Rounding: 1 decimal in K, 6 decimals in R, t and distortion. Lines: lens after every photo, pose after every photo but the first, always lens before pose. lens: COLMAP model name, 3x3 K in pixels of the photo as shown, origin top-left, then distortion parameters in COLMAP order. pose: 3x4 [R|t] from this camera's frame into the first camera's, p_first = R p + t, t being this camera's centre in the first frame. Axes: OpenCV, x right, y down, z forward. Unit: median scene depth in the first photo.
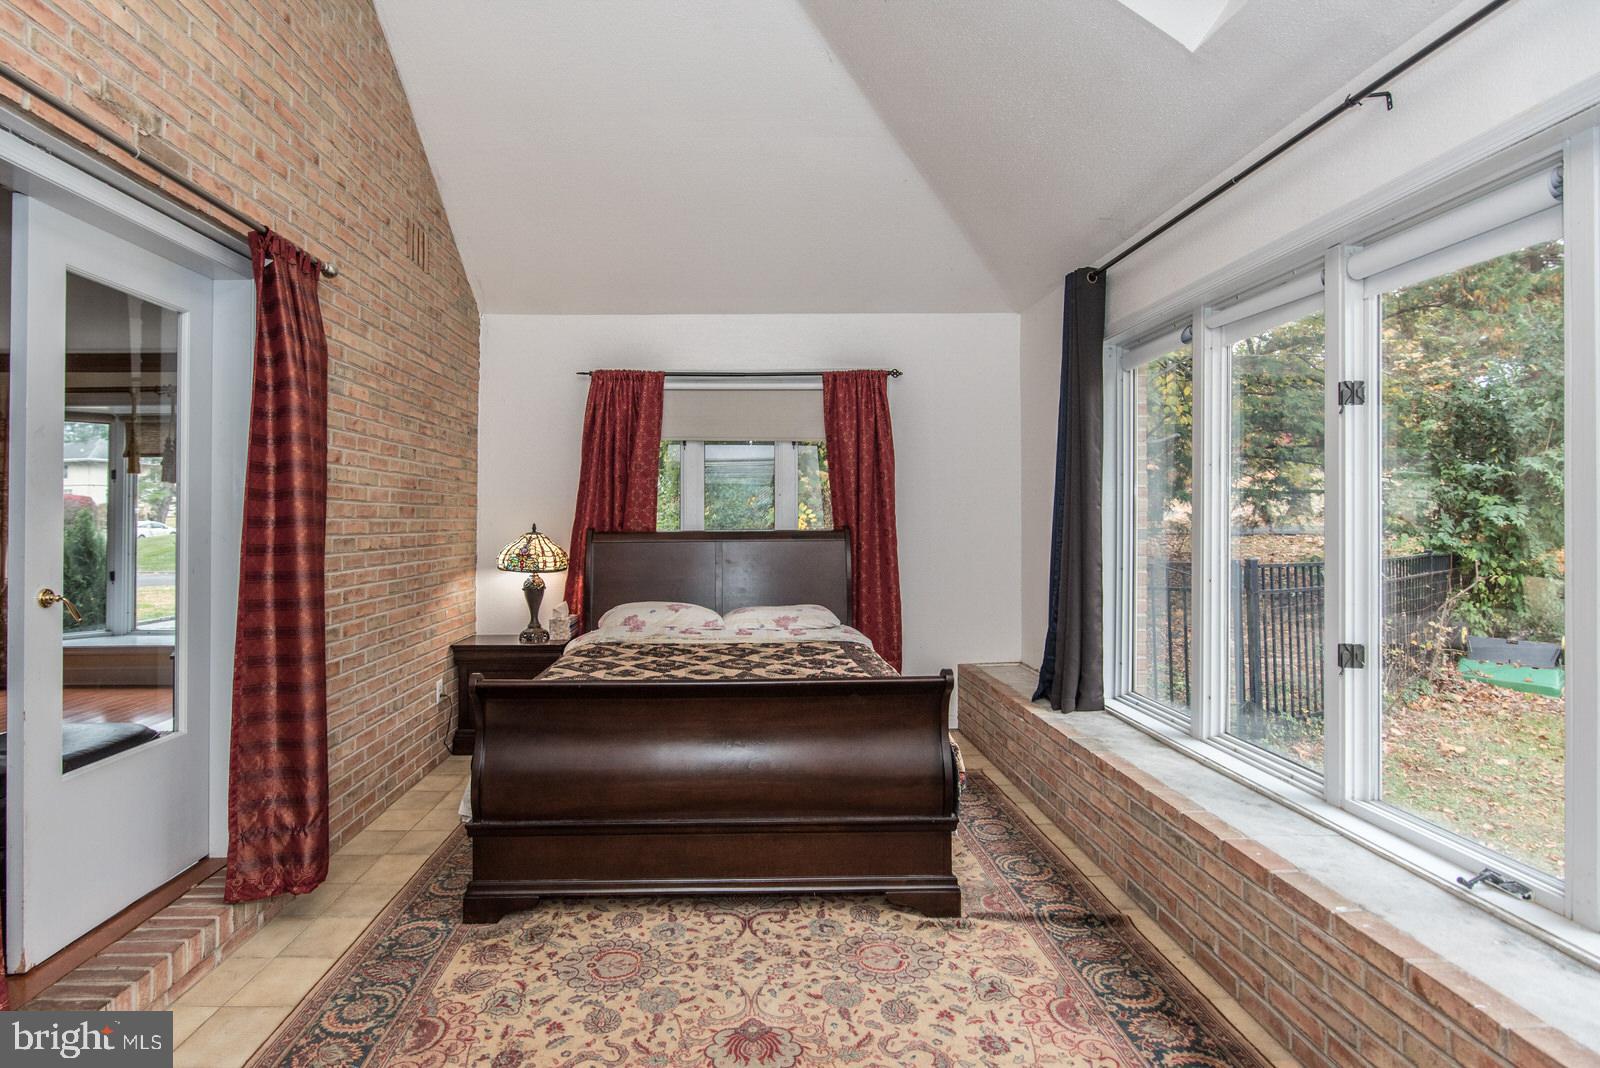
lens RADIAL K [[800.9, 0, 753.0], [0, 800.9, 528.5], [0, 0, 1]] dist [-0.007720, 0.000079]
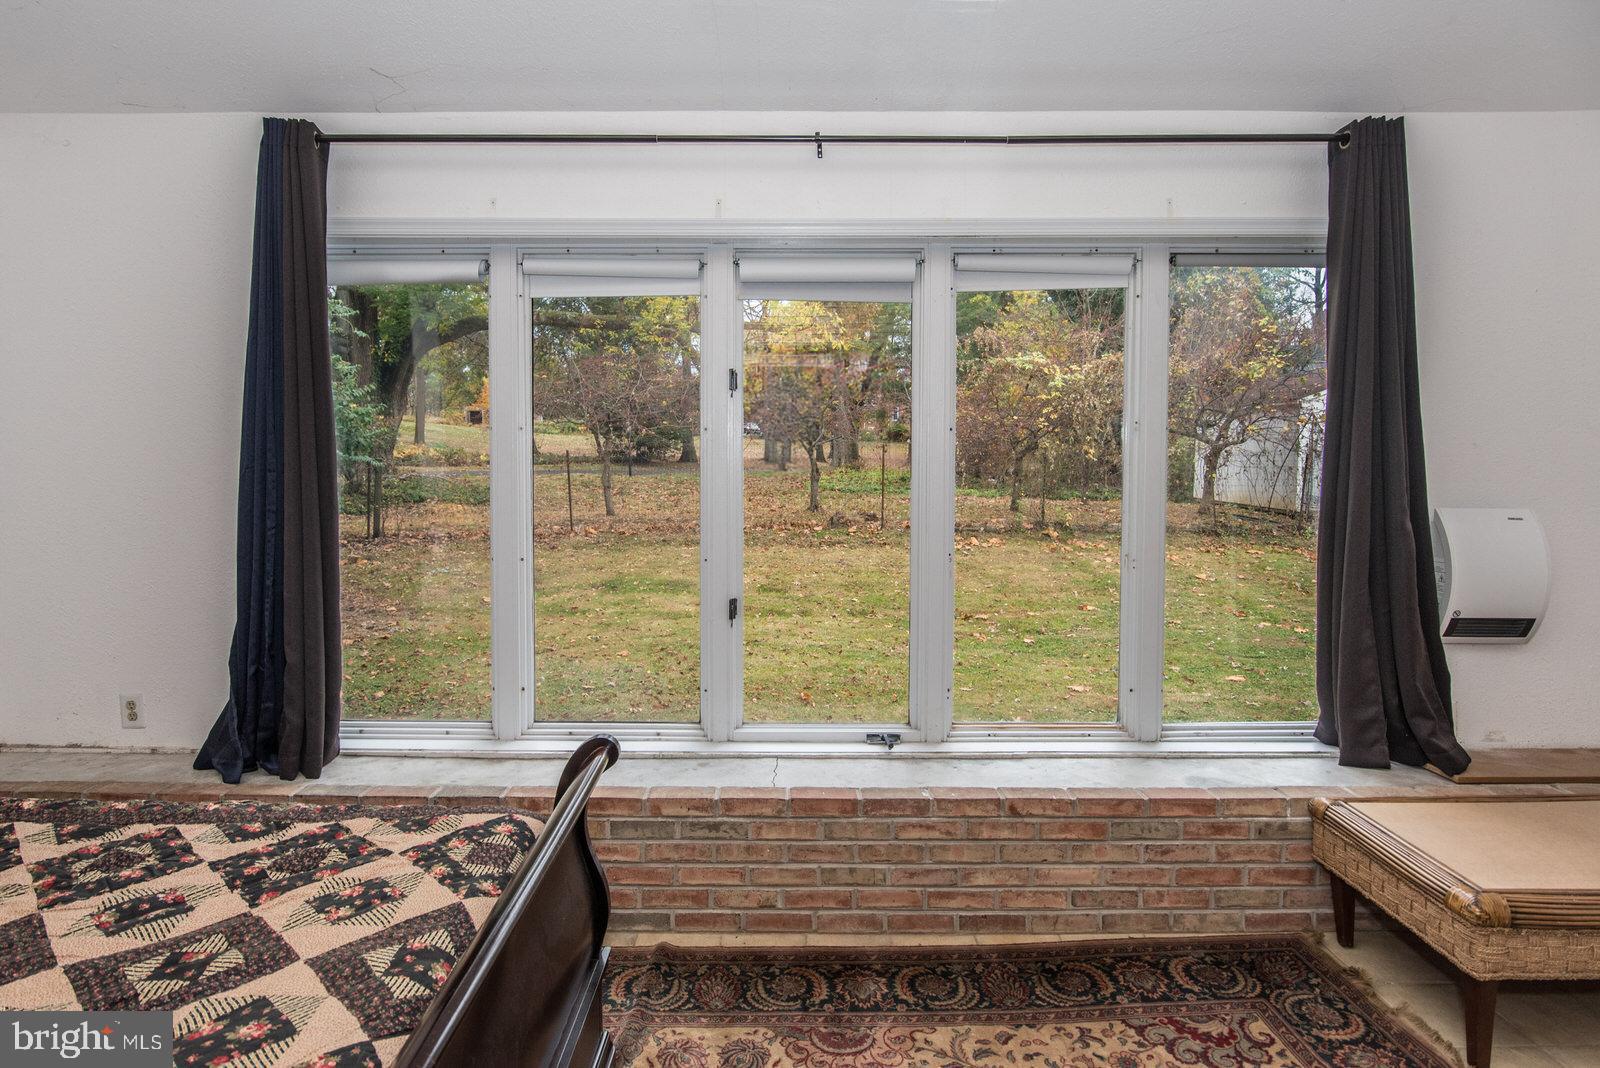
lens RADIAL K [[844.6, 0, 777.2], [0, 844.6, 507.4], [0, 0, 1]] dist [-0.014711, -0.000653]
pose [[0.021290, -0.047384, 0.998650, -0.434633], [0.005868, 0.998865, 0.047269, -0.042030], [-0.999756, 0.004854, 0.021544, 0.837877]]
